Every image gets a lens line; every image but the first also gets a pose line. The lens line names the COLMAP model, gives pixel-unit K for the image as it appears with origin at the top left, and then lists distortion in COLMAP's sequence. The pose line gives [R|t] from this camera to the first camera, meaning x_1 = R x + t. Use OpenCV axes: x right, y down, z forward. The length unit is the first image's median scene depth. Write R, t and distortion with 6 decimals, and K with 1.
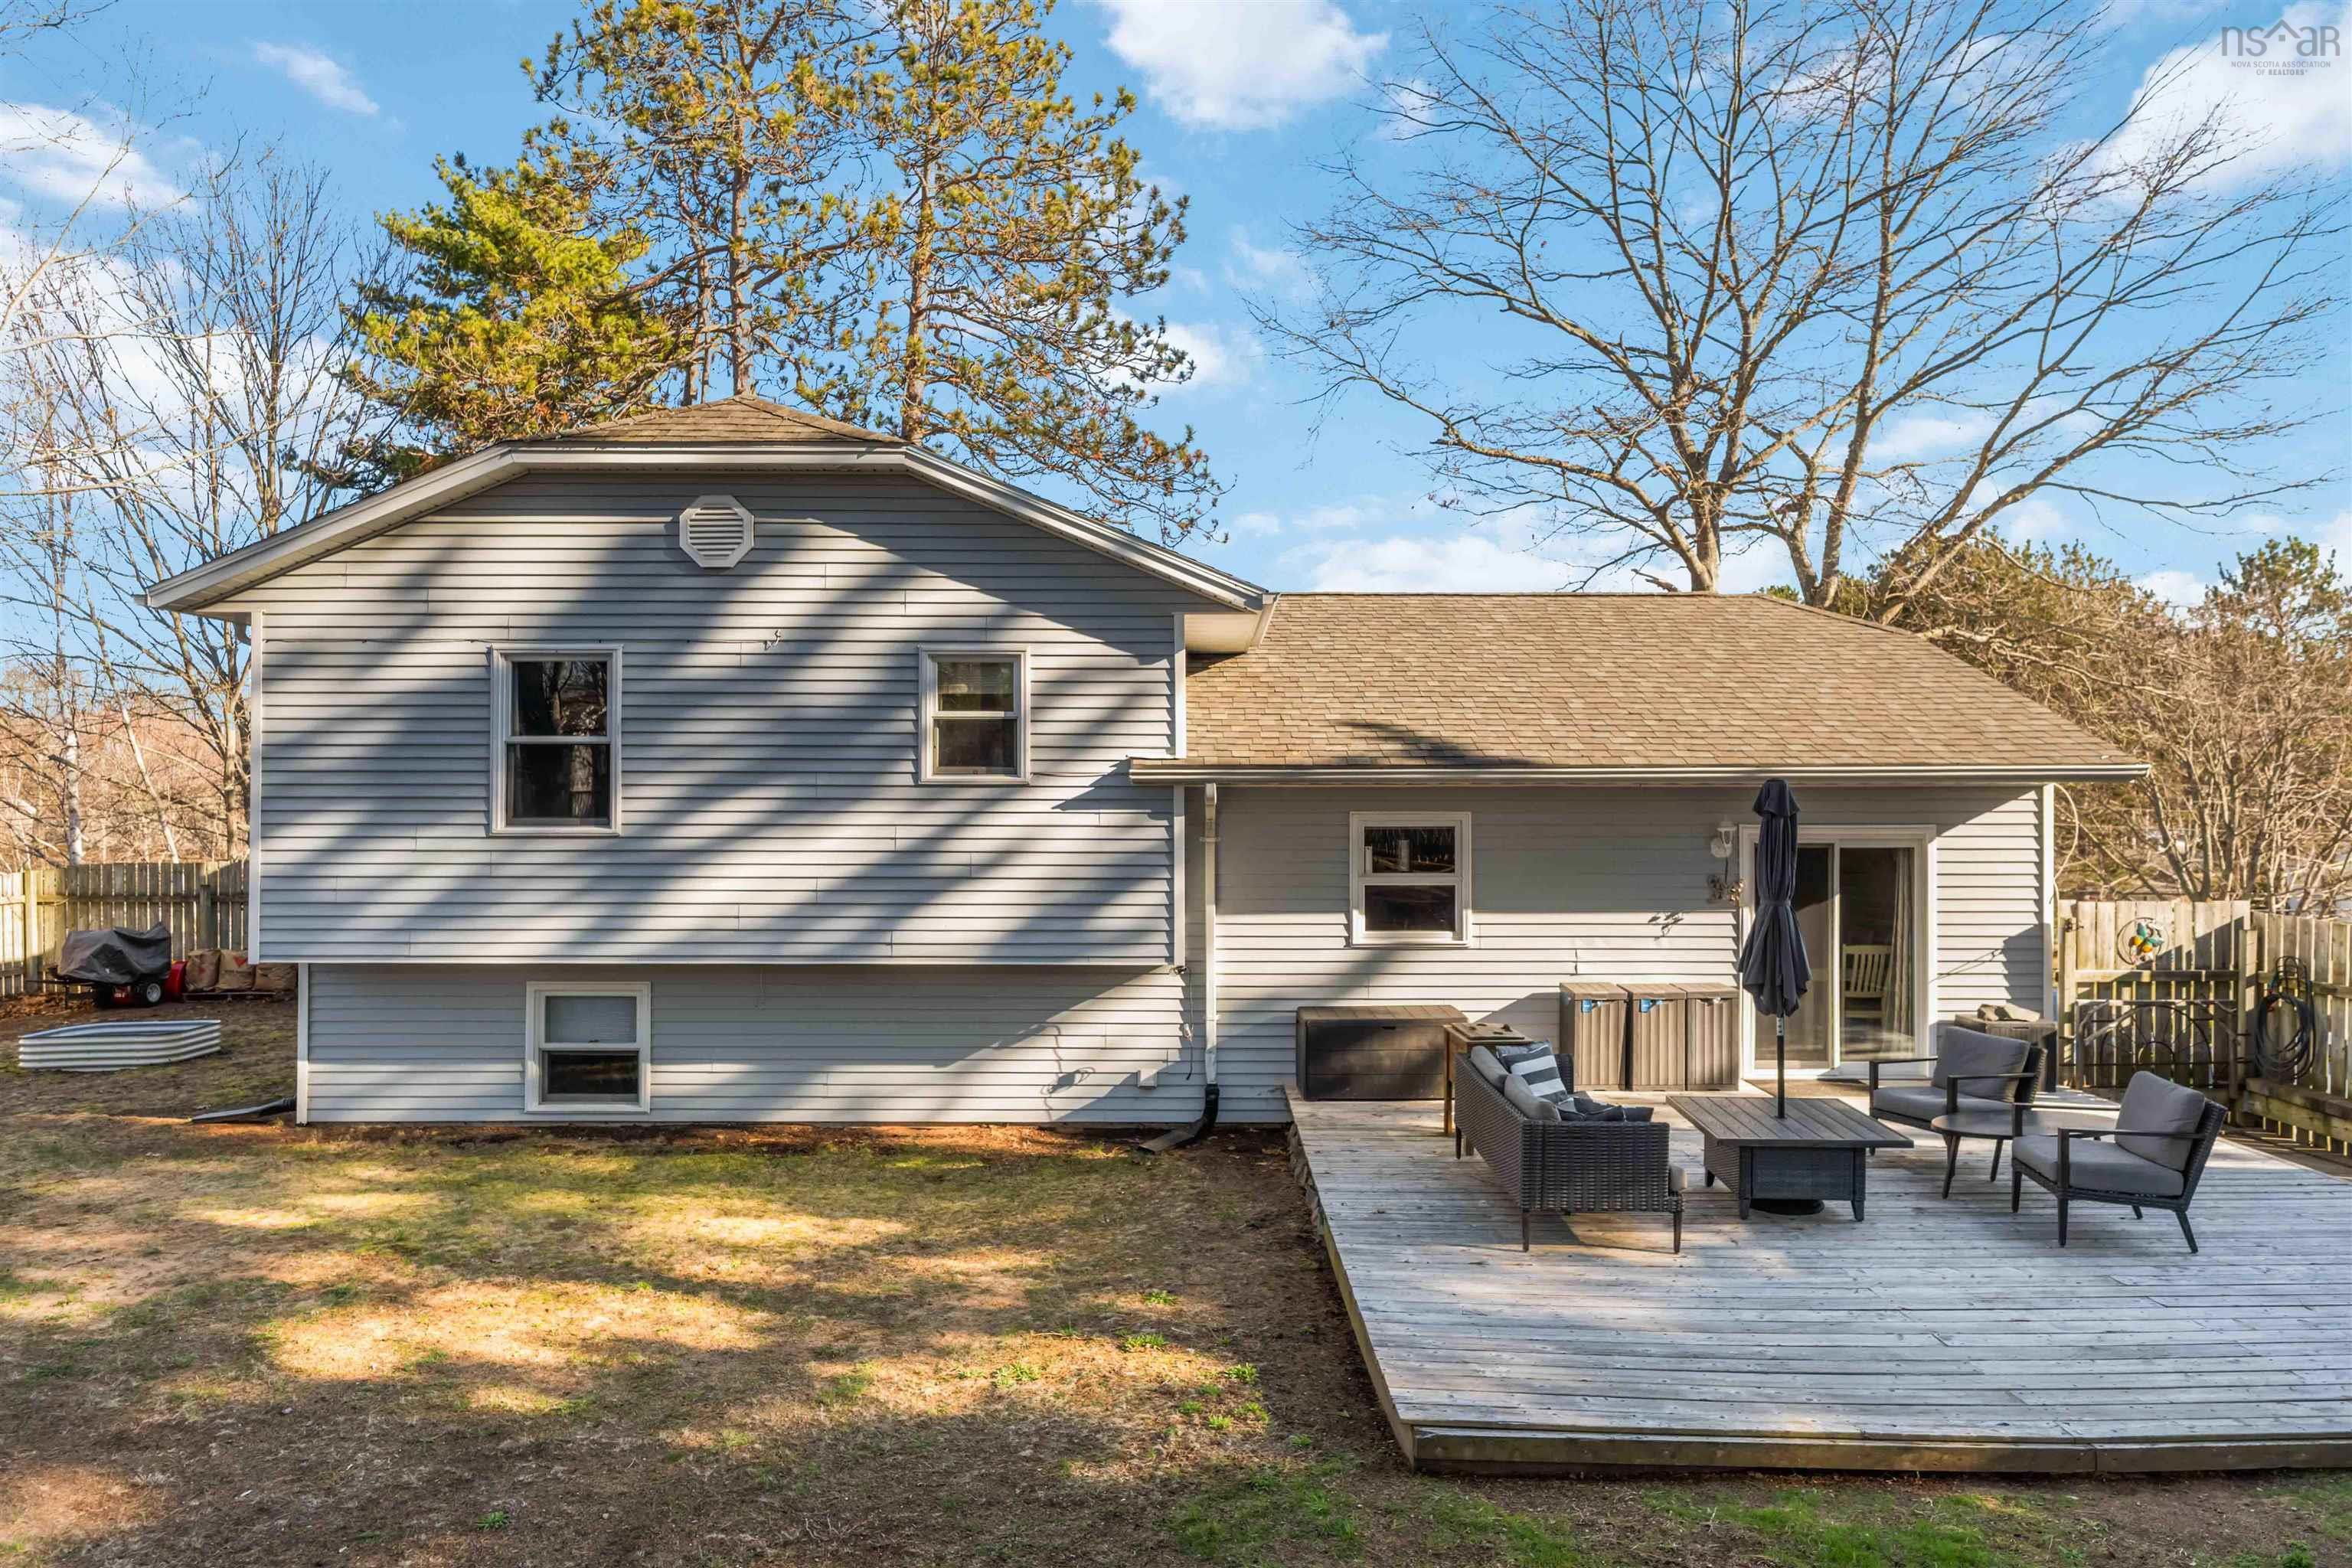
lens RADIAL K [[1385.4, 0, 1176.3], [0, 1385.4, 738.4], [0, 0, 1]] dist [-0.001584, 0.000750]
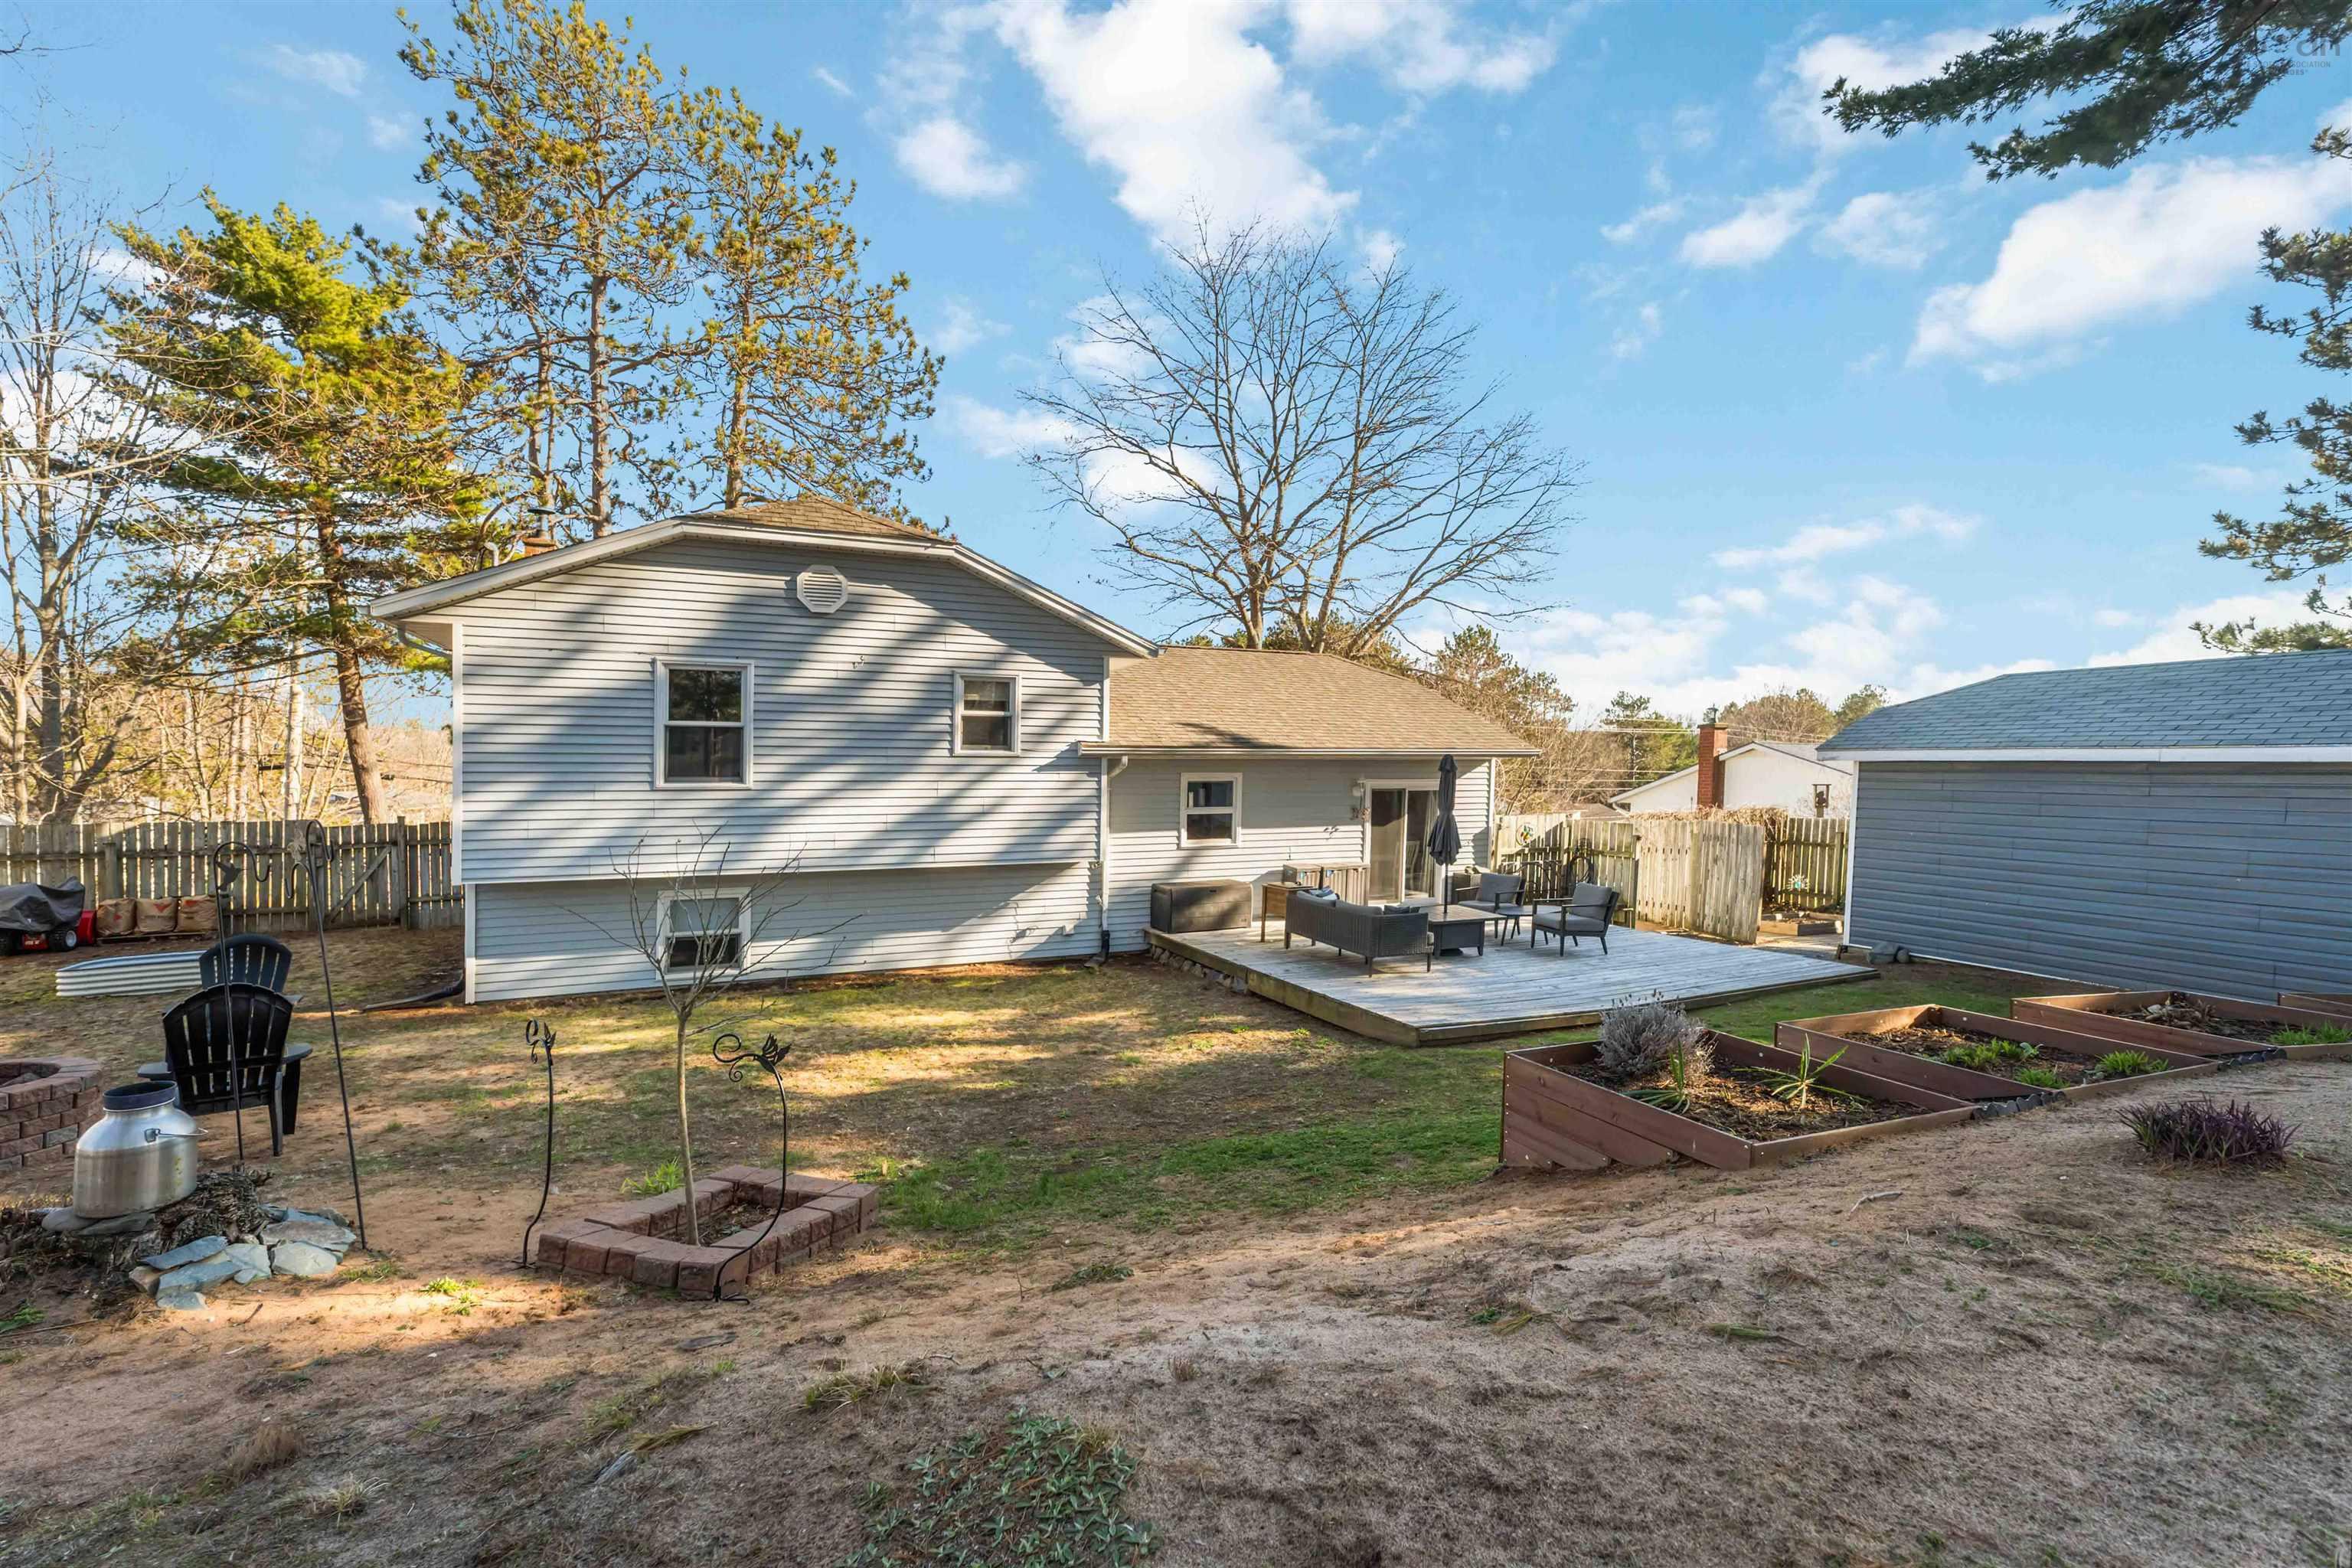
lens RADIAL K [[980.8, 0, 1176.0], [0, 980.8, 784.0], [0, 0, 1]] dist [0.001448, 0.000311]
pose [[0.916559, -0.005826, 0.399856, -0.400860], [-0.016366, 0.998510, 0.052064, 0.002028], [-0.399564, -0.054264, 0.915098, -0.152003]]
